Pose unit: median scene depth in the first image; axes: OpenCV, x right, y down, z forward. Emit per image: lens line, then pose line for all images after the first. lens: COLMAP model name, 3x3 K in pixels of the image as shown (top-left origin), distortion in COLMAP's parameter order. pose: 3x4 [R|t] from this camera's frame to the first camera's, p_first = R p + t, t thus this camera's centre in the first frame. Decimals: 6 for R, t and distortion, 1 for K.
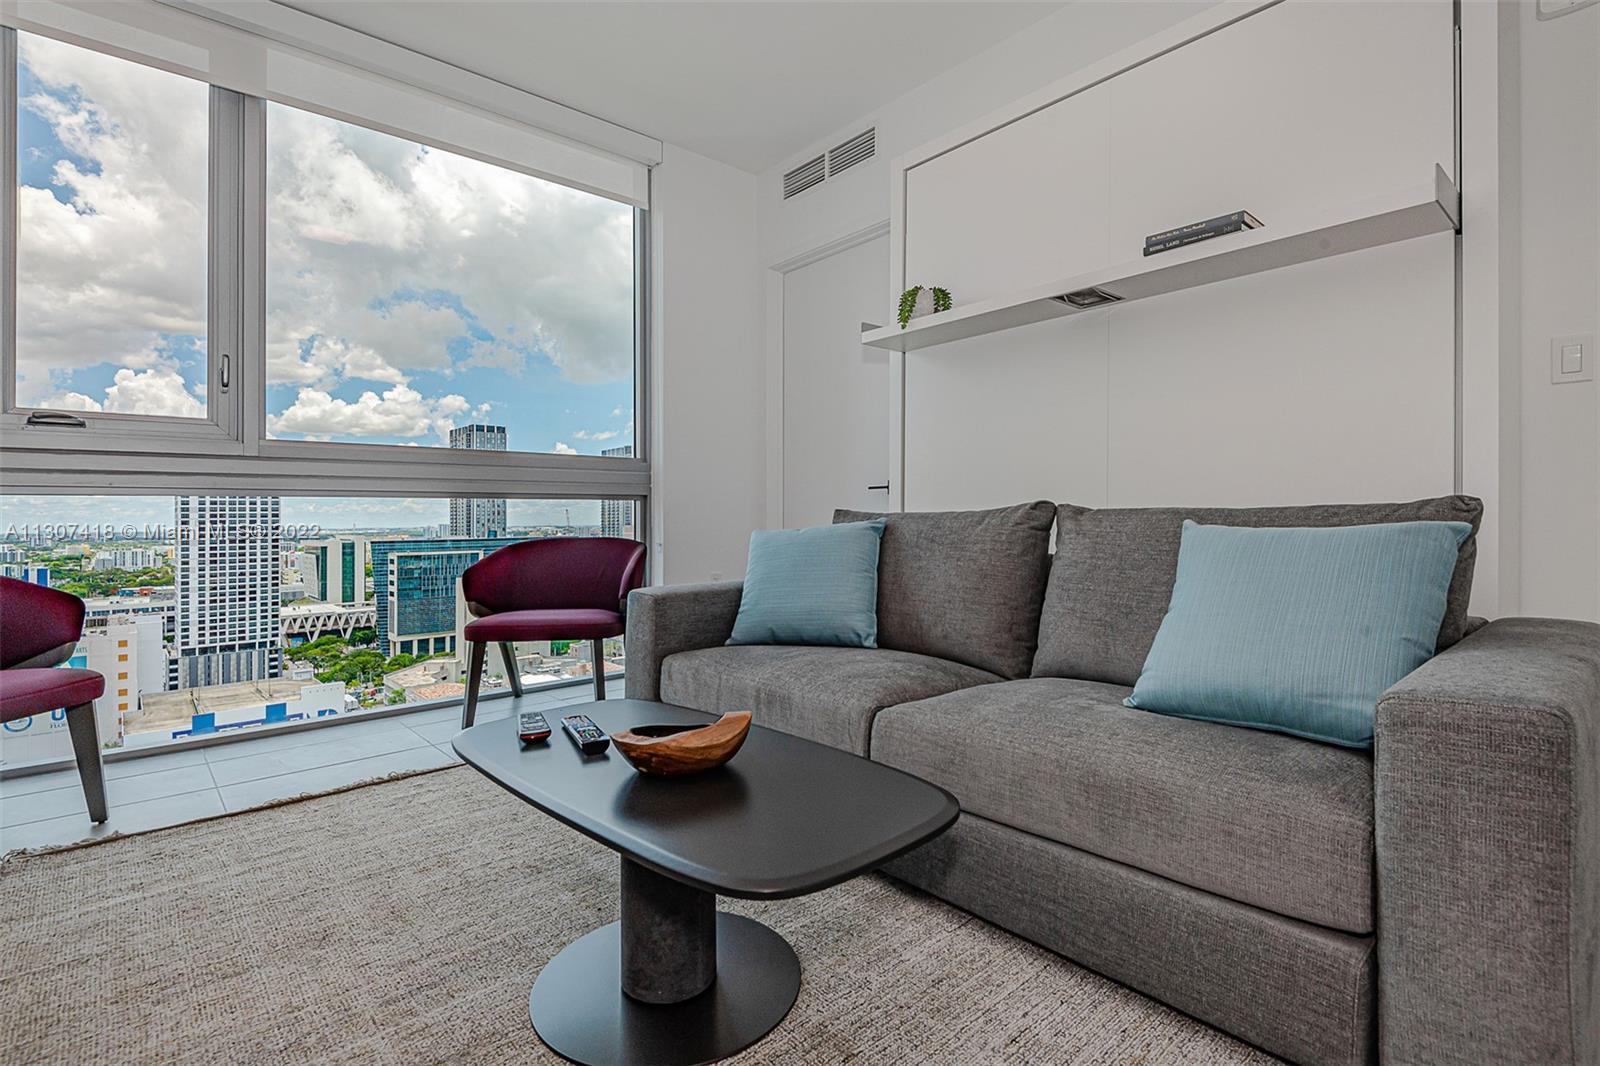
lens RADIAL K [[738.5, 0, 829.0], [0, 738.5, 533.1], [0, 0, 1]] dist [0.013627, -0.005057]
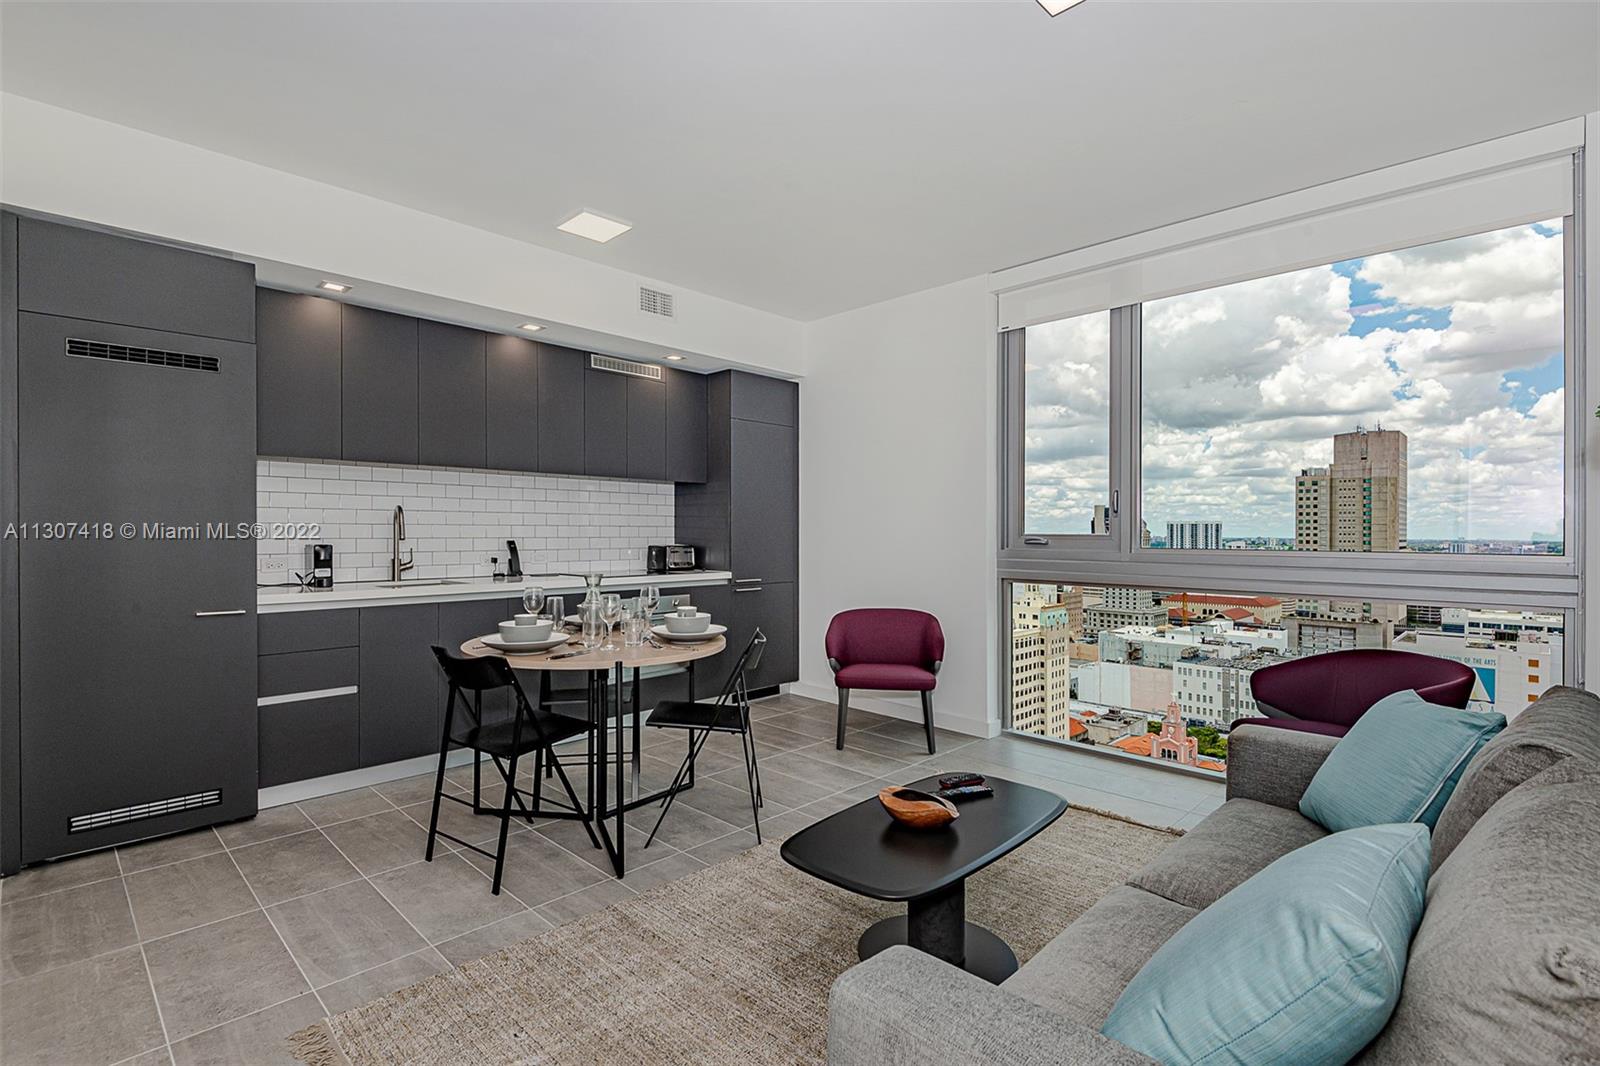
lens RADIAL K [[755.2, 0, 759.2], [0, 755.2, 541.5], [0, 0, 1]] dist [0.034165, -0.007316]
pose [[0.005966, 0.011843, -0.999912, 0.858326], [-0.010940, 0.999871, 0.011777, -0.195562], [0.999922, 0.010869, 0.006095, 0.358762]]
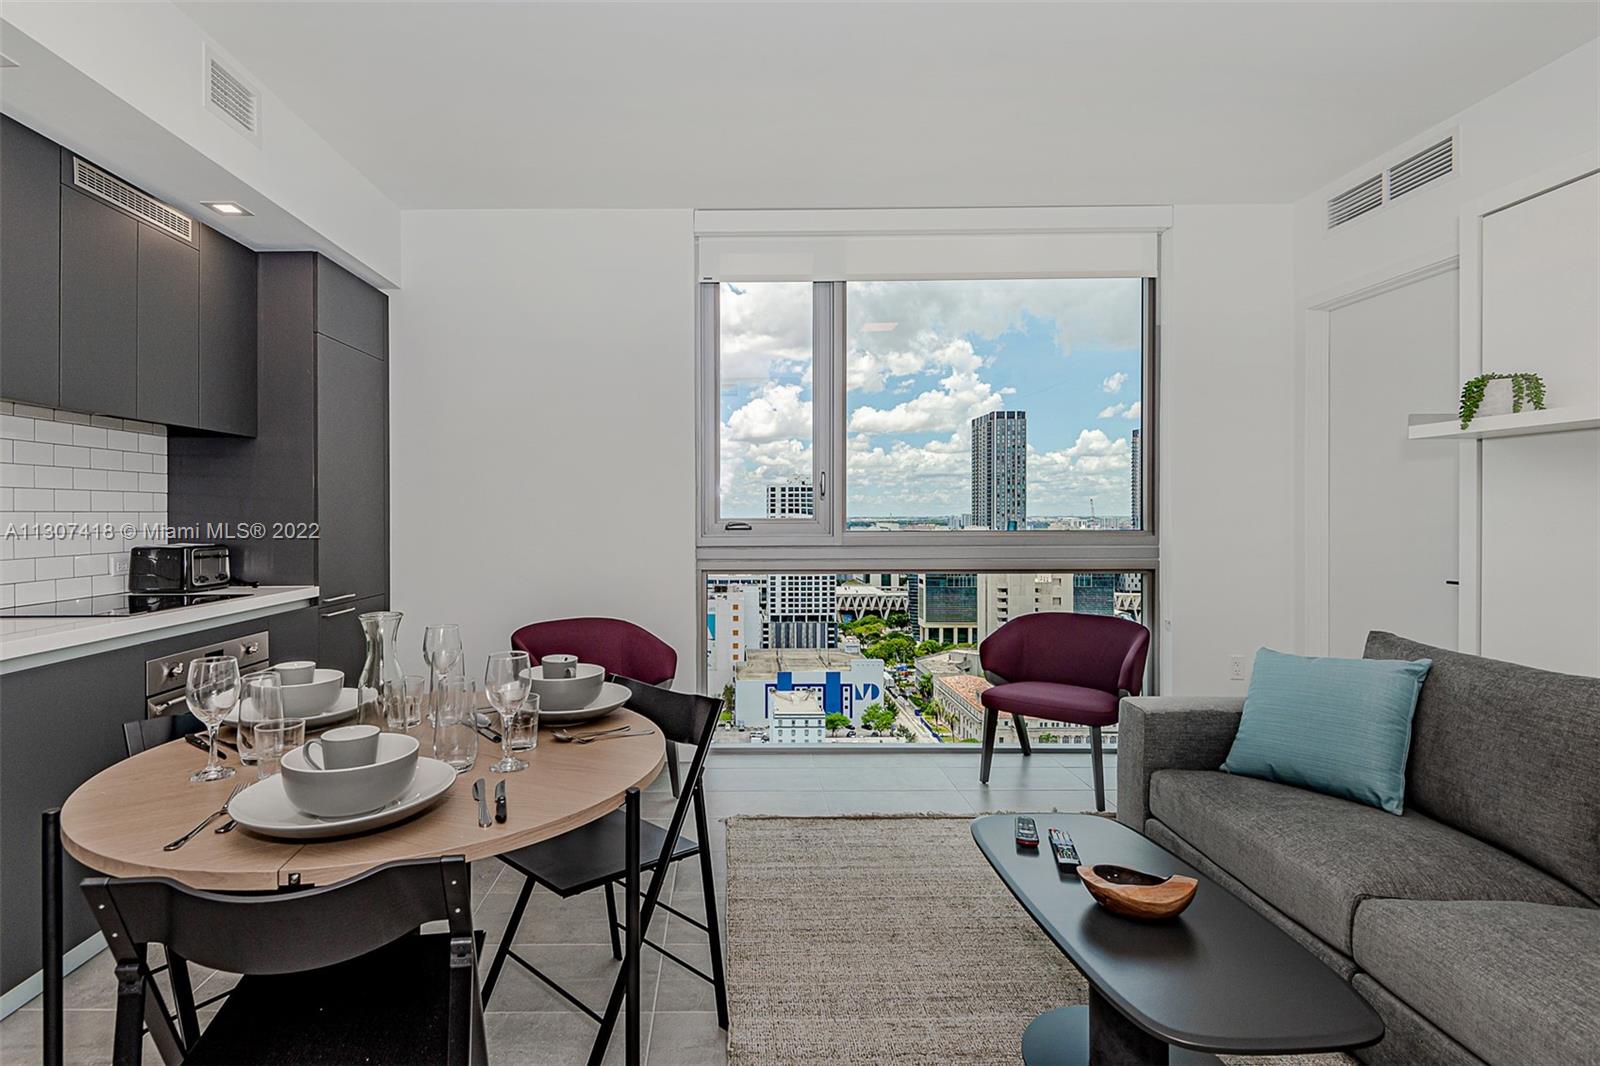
lens RADIAL K [[811.9, 0, 742.9], [0, 811.9, 511.8], [0, 0, 1]] dist [0.002495, -0.003303]
pose [[0.732853, -0.003106, -0.680380, 0.147363], [-0.000852, 0.999985, -0.005483, -0.204592], [0.680386, 0.004598, 0.732839, -0.279470]]
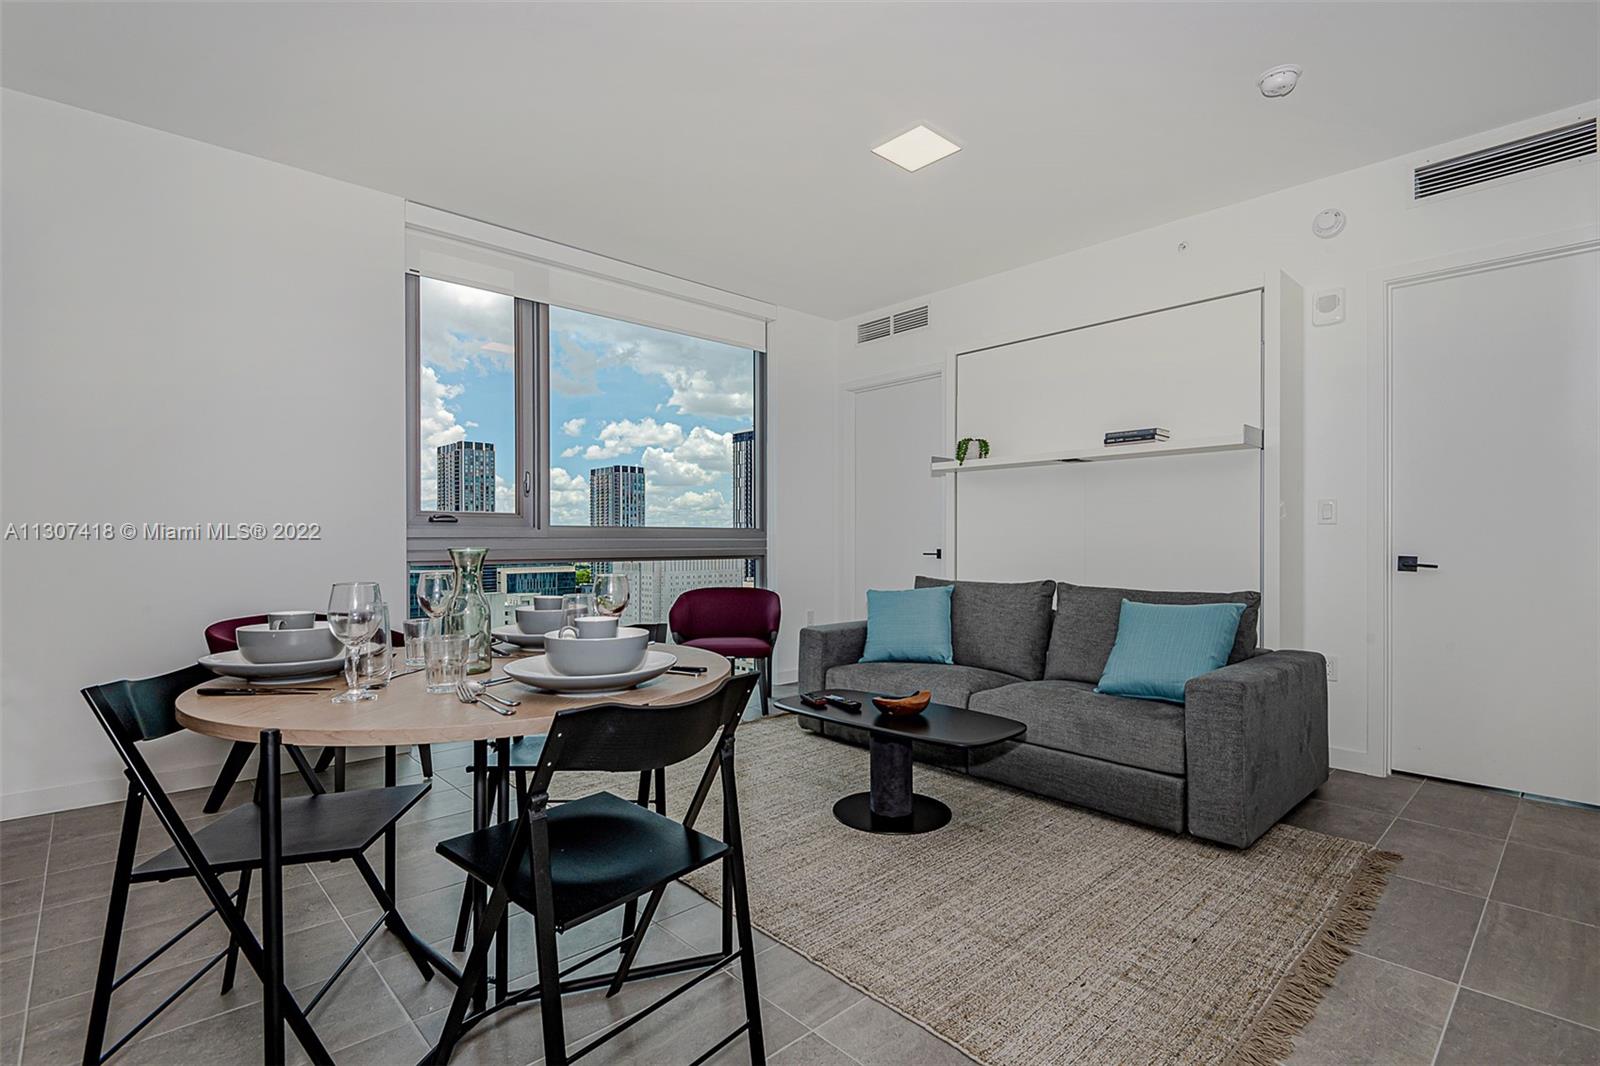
lens RADIAL K [[755.2, 0, 832.7], [0, 755.2, 523.9], [0, 0, 1]] dist [0.034165, -0.007316]
pose [[0.999595, 0.004069, 0.028158, -0.261166], [-0.003154, 0.999468, -0.032460, -0.109678], [-0.028276, 0.032358, 0.999076, -0.744865]]
